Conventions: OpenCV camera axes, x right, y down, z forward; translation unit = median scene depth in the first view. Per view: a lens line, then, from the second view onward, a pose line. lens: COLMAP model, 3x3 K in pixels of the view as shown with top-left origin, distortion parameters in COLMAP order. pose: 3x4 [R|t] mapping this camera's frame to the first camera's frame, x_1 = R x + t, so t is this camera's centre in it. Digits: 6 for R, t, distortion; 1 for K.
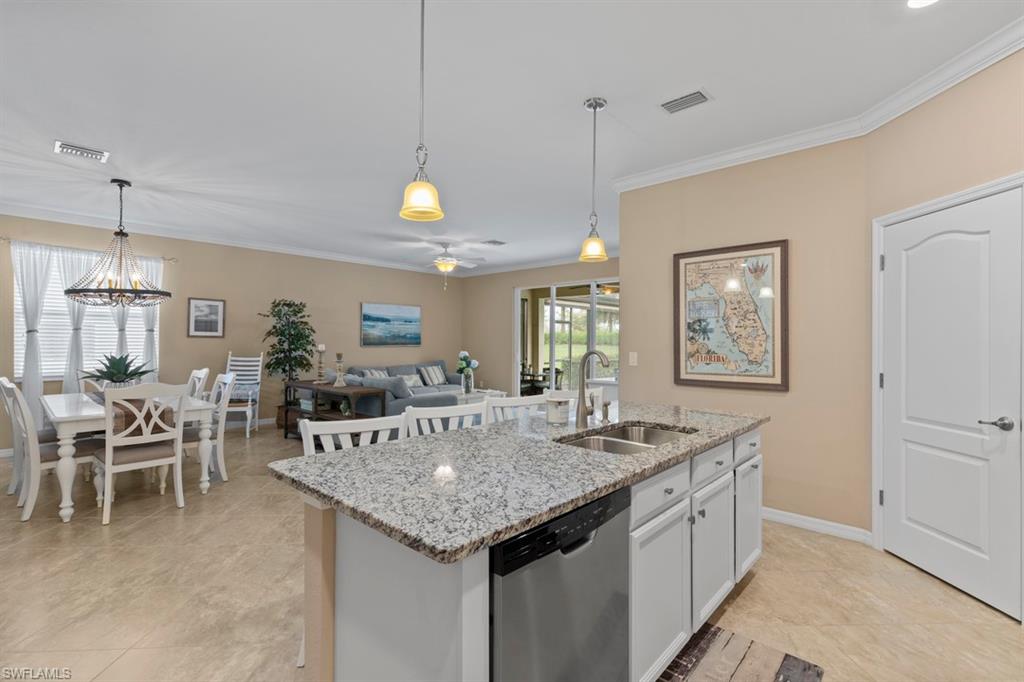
lens RADIAL K [[467.6, 0, 511.1], [0, 467.6, 344.8], [0, 0, 1]] dist [0.004446, -0.000367]
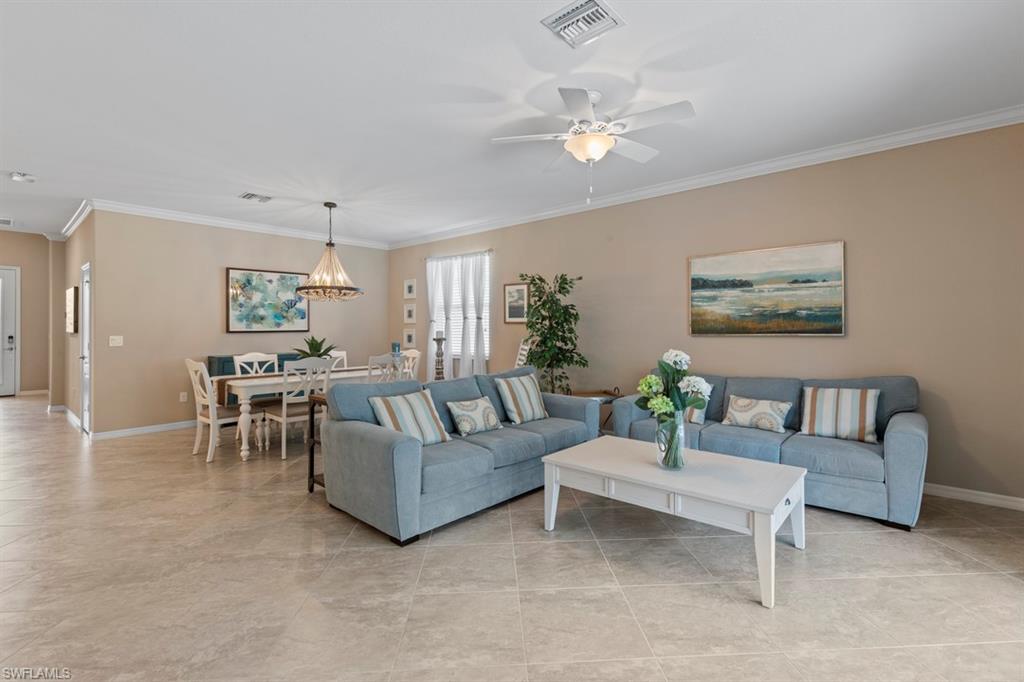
lens RADIAL K [[467.6, 0, 510.5], [0, 467.6, 335.9], [0, 0, 1]] dist [0.004446, -0.000367]
pose [[0.007173, 0.014292, -0.999872, 0.304241], [-0.002251, 0.999896, 0.014276, -0.004632], [0.999972, 0.002148, 0.007204, 0.972912]]
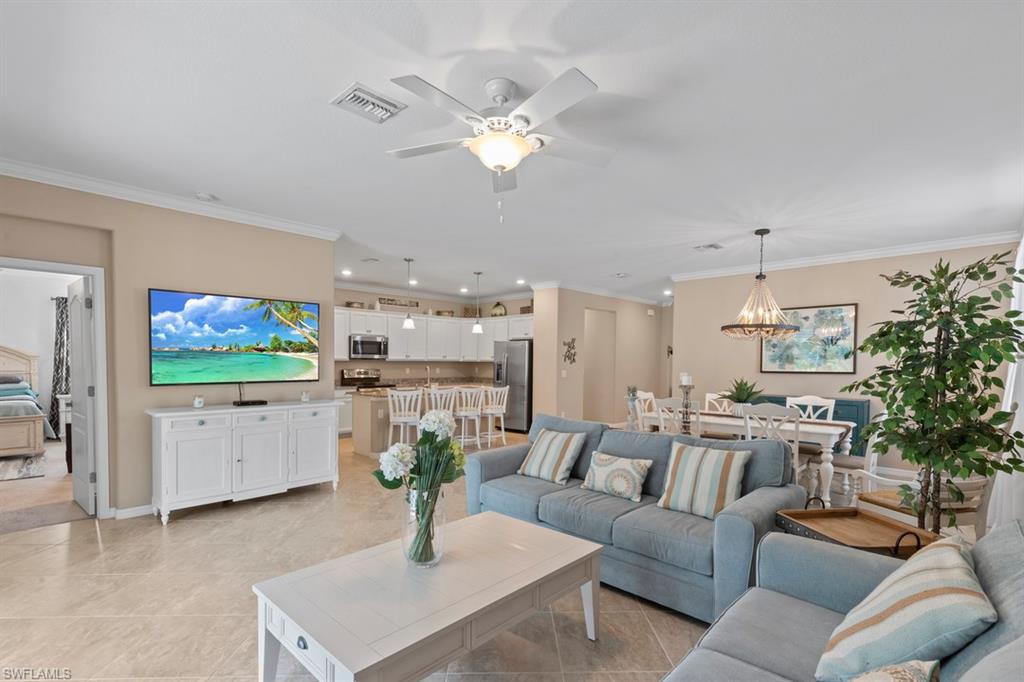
lens RADIAL K [[467.6, 0, 510.3], [0, 467.6, 373.3], [0, 0, 1]] dist [0.004446, -0.000367]
pose [[-0.999284, -0.016746, 0.033928, -0.172038], [-0.015710, 0.999409, 0.030573, -0.017950], [-0.034419, 0.030018, -0.998957, 1.419859]]
